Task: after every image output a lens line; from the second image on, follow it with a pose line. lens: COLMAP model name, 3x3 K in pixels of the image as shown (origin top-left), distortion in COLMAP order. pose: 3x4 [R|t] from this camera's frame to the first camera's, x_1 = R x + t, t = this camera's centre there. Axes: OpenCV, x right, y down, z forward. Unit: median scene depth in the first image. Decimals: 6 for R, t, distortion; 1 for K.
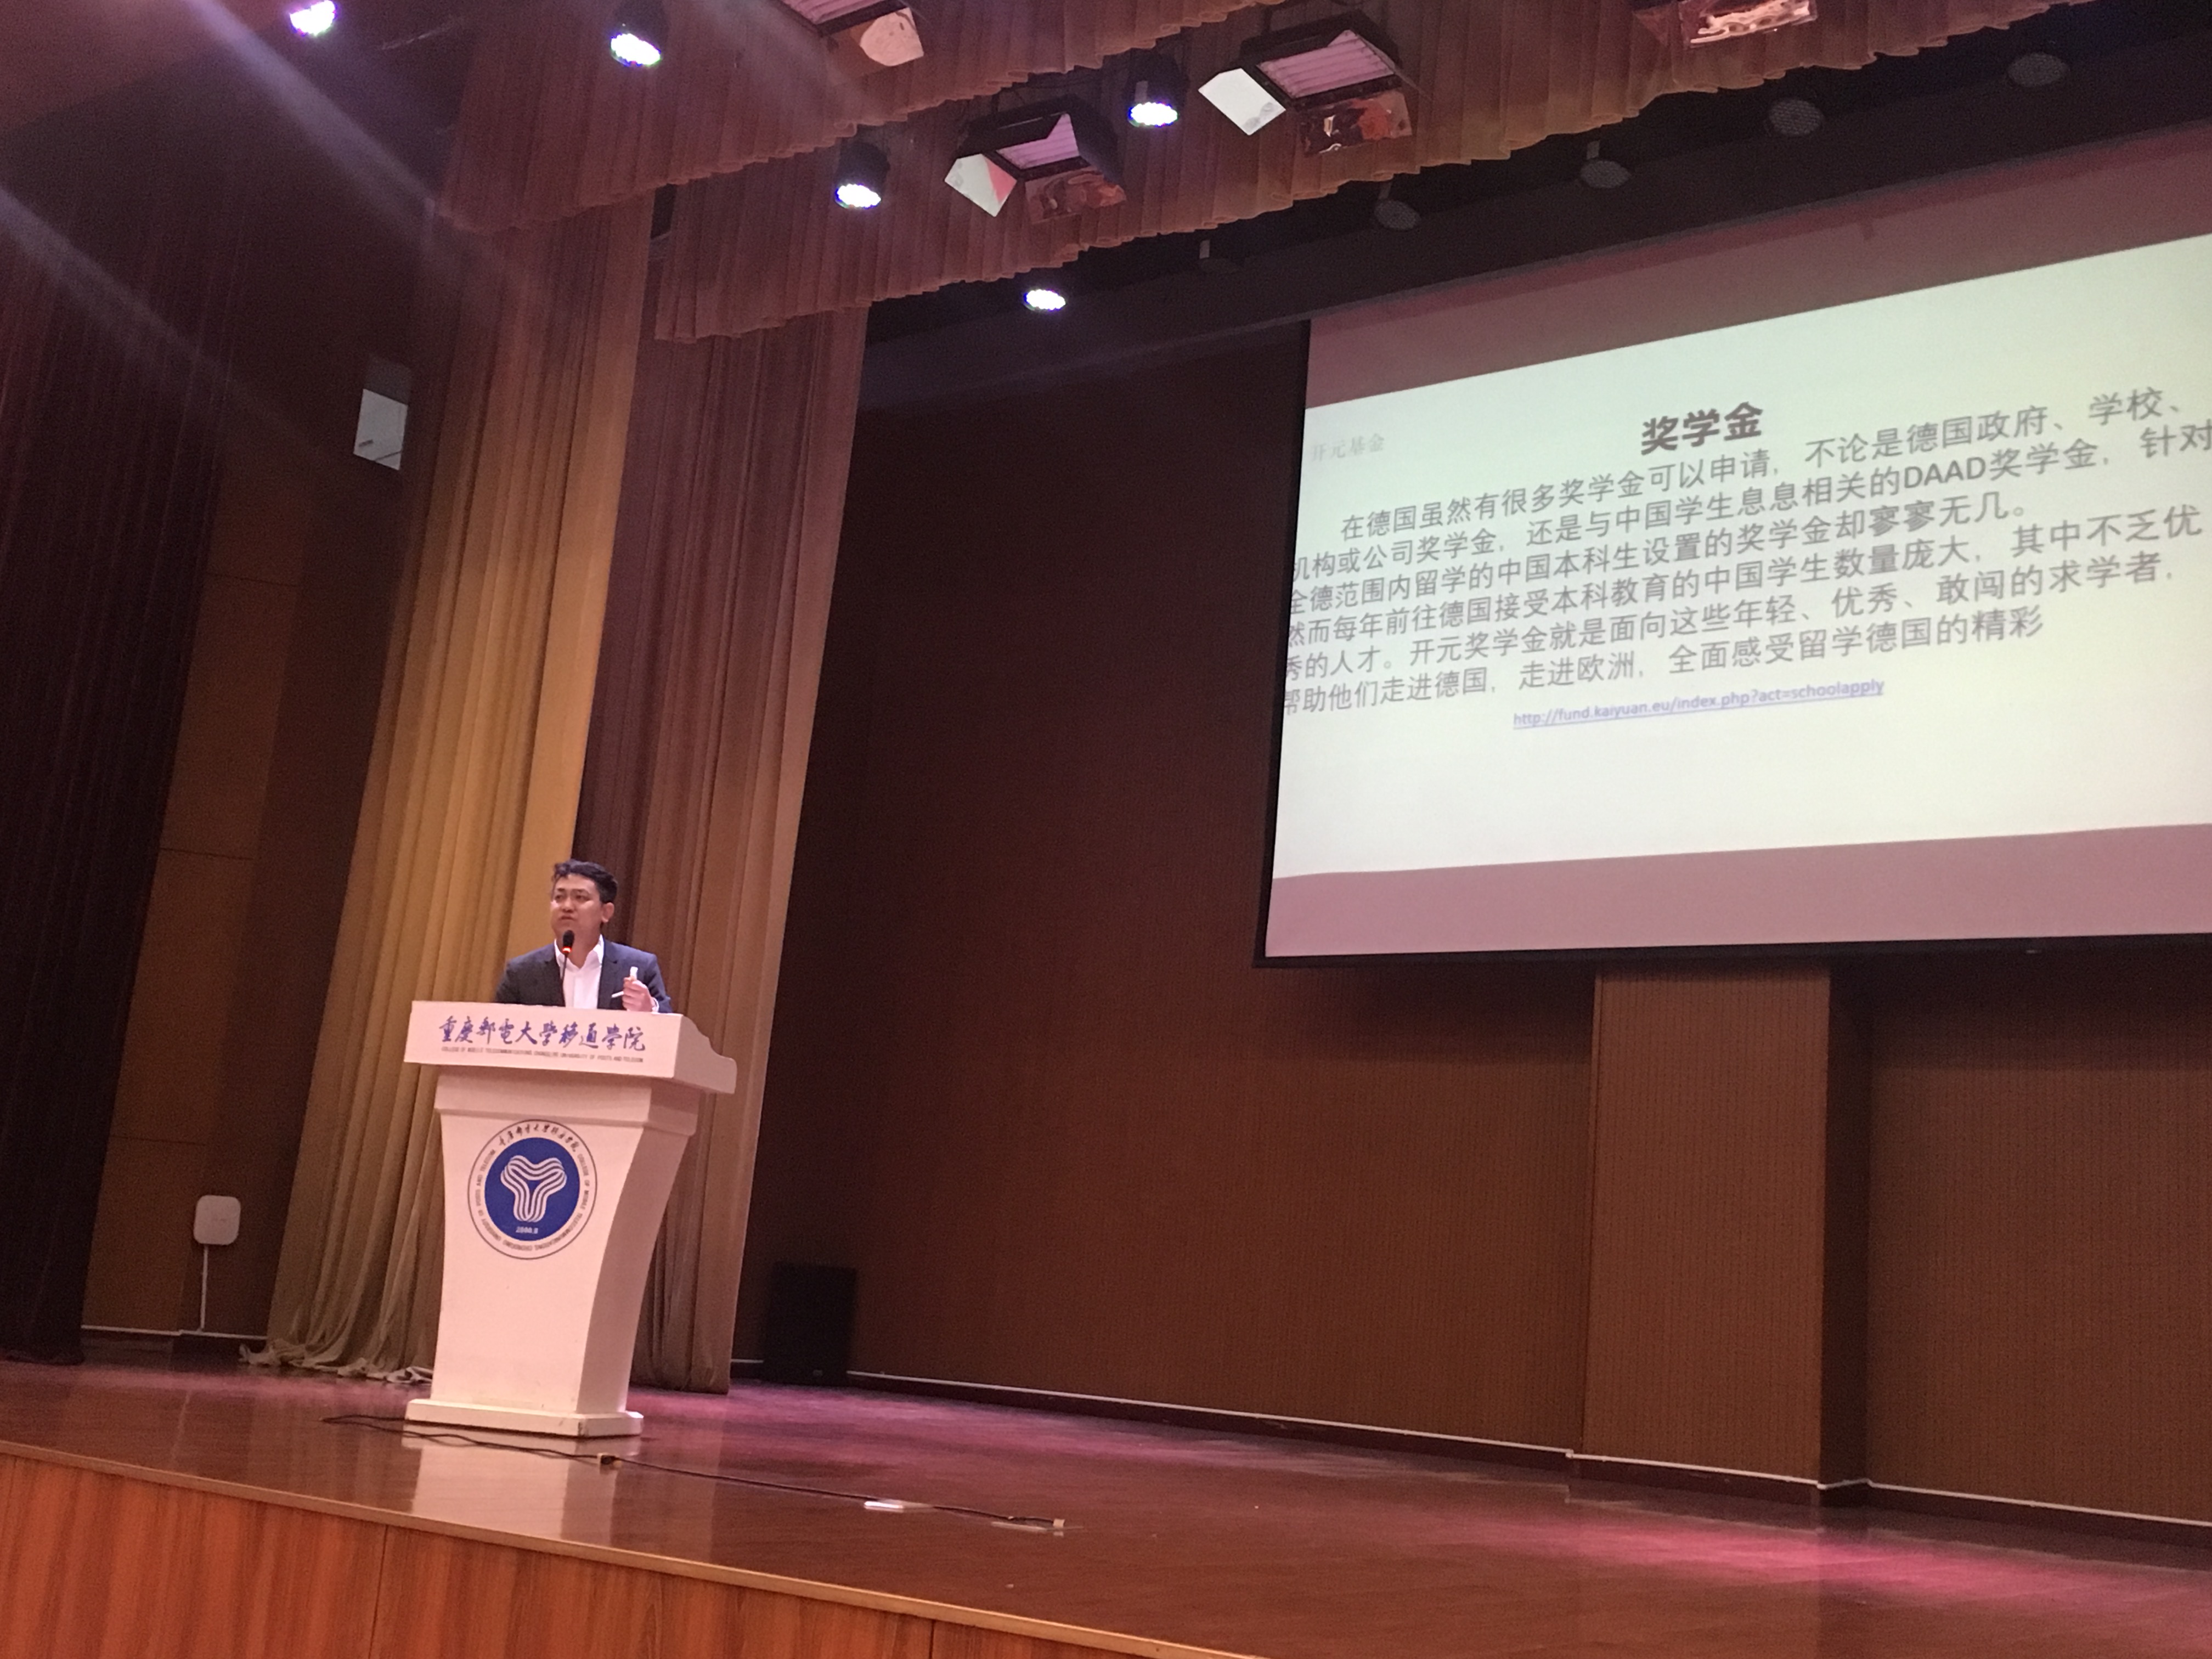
lens RADIAL K [[2417.6, 0, 1106.0], [0, 2417.6, 829.5], [0, 0, 1]] dist [0.039537, -0.007944]
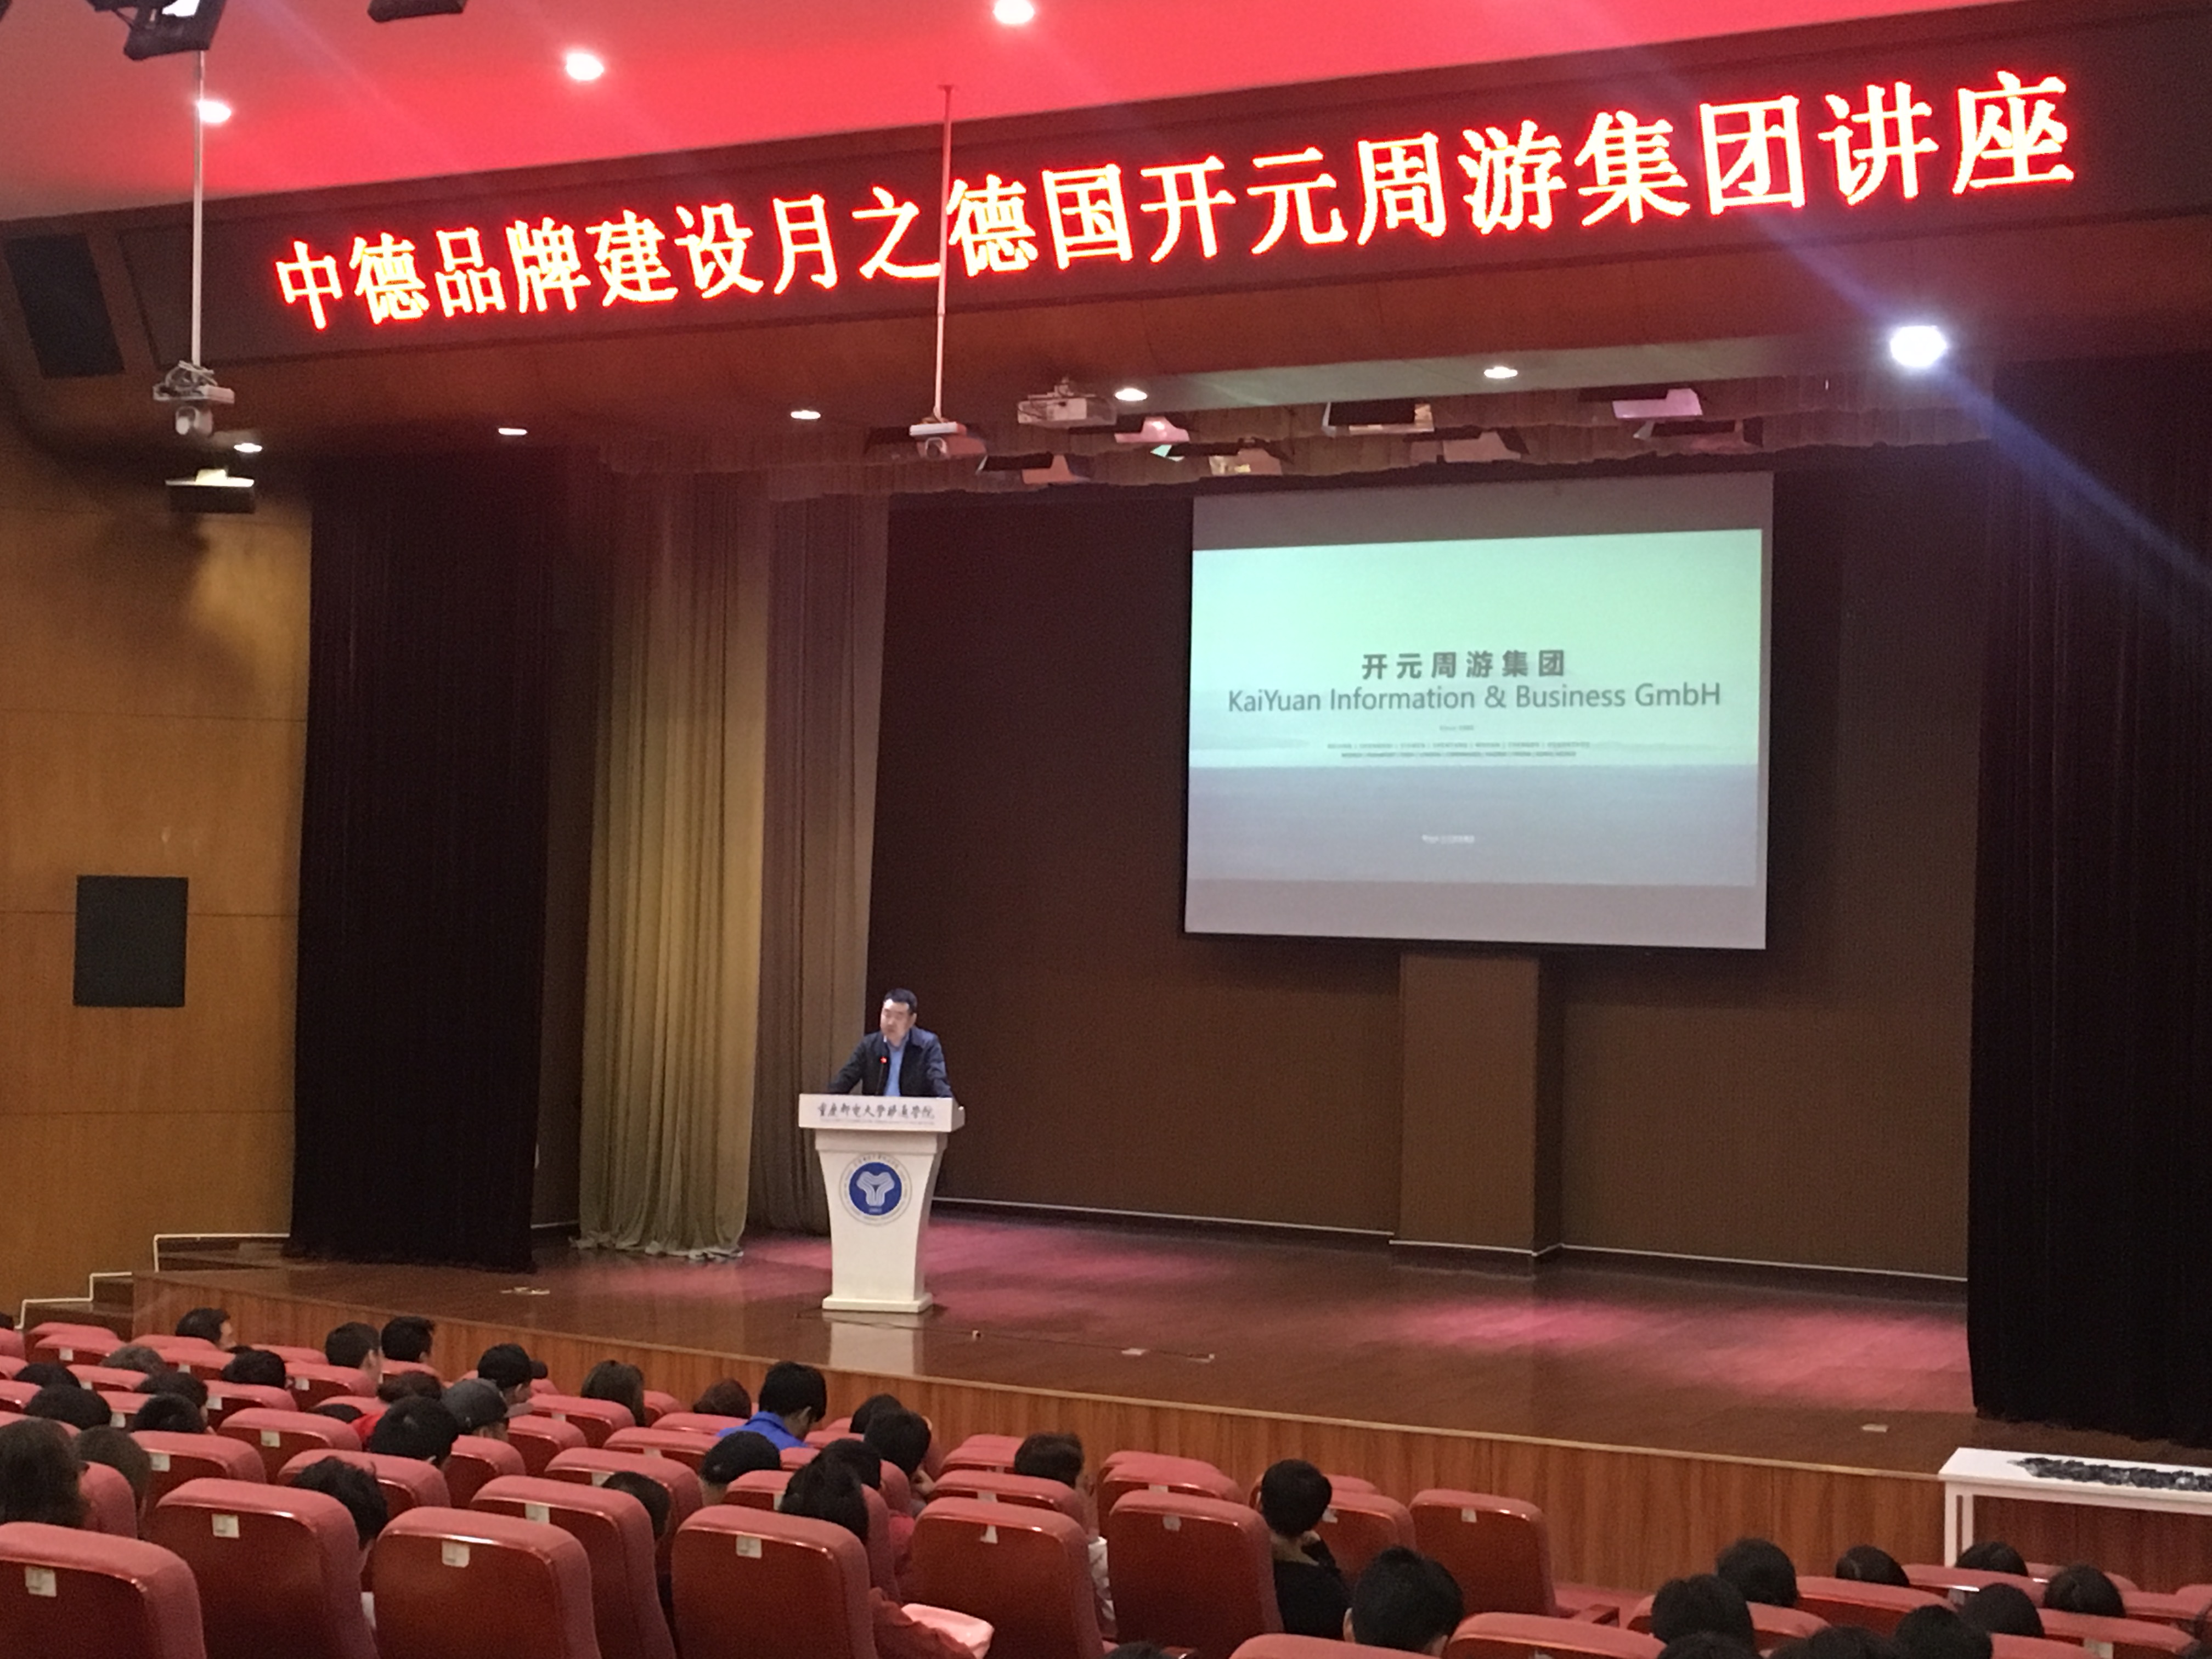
lens RADIAL K [[3236.3, 0, 1106.0], [0, 3236.3, 829.5], [0, 0, 1]] dist [0.028452, 0.023731]
pose [[0.989359, -0.061444, 0.131881, -0.289692], [0.034199, 0.979263, 0.199688, -0.489556], [-0.141416, -0.193053, 0.970944, -1.123610]]
